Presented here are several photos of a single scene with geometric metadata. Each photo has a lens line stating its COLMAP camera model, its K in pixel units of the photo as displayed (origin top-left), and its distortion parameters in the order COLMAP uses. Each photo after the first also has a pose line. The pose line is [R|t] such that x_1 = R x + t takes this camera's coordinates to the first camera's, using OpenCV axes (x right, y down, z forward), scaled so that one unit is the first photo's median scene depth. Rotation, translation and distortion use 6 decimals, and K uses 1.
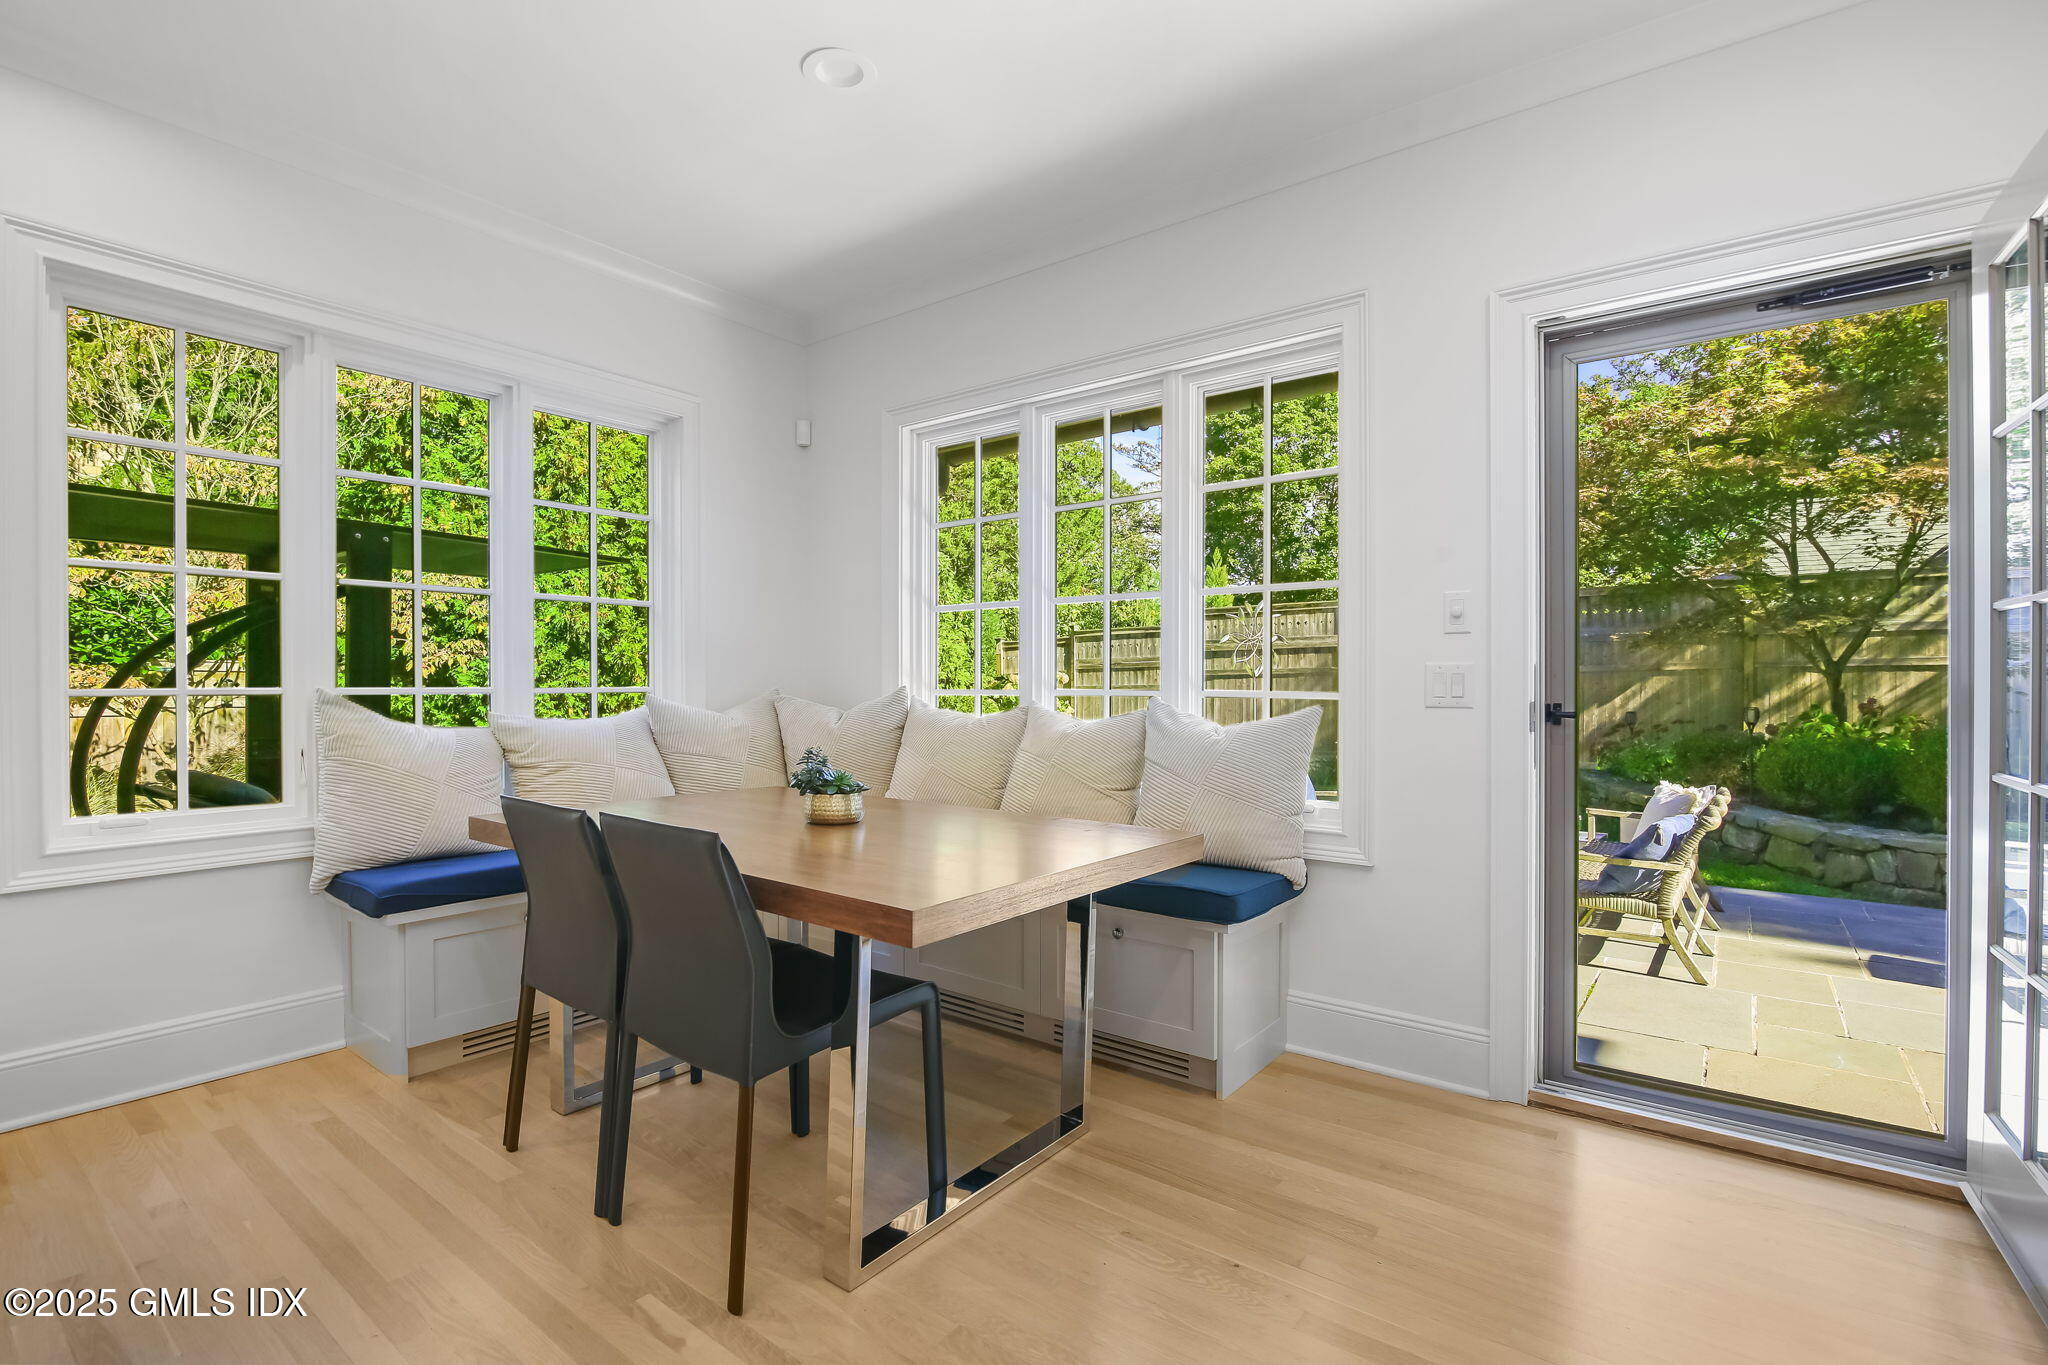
lens RADIAL K [[940.2, 0, 1024.0], [0, 940.2, 682.5], [0, 0, 1]] dist [-0.000943, -0.000170]
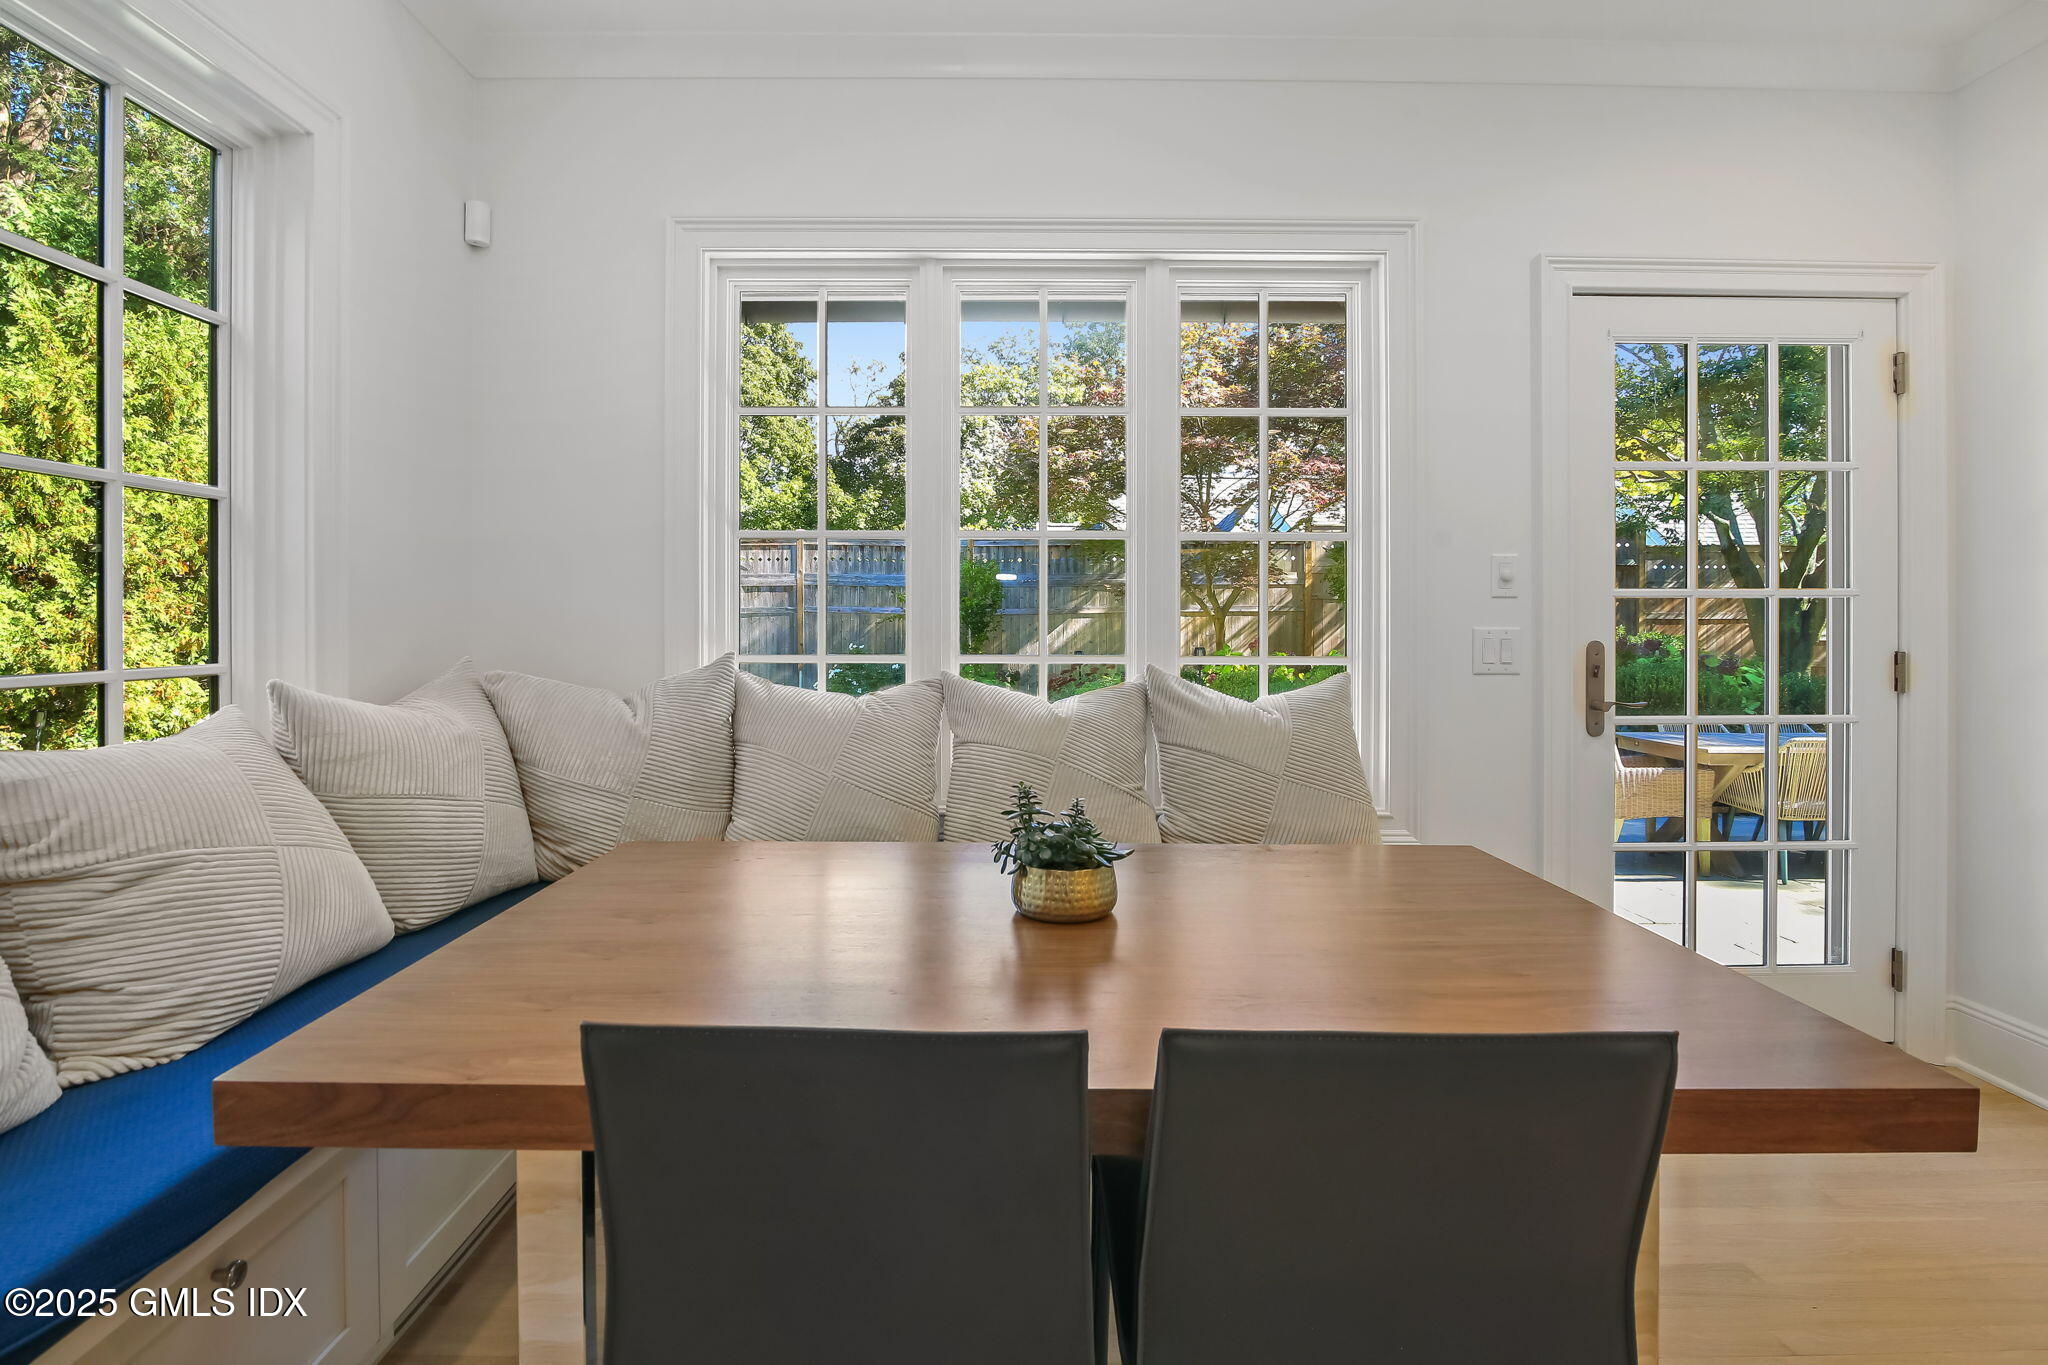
lens RADIAL K [[966.5, 0, 1001.1], [0, 966.5, 629.9], [0, 0, 1]] dist [-0.017285, -0.000497]
pose [[0.798061, -0.004839, 0.602557, -0.090780], [-0.002521, 0.999932, 0.011368, -0.004805], [-0.602571, -0.010591, 0.797995, 0.086335]]
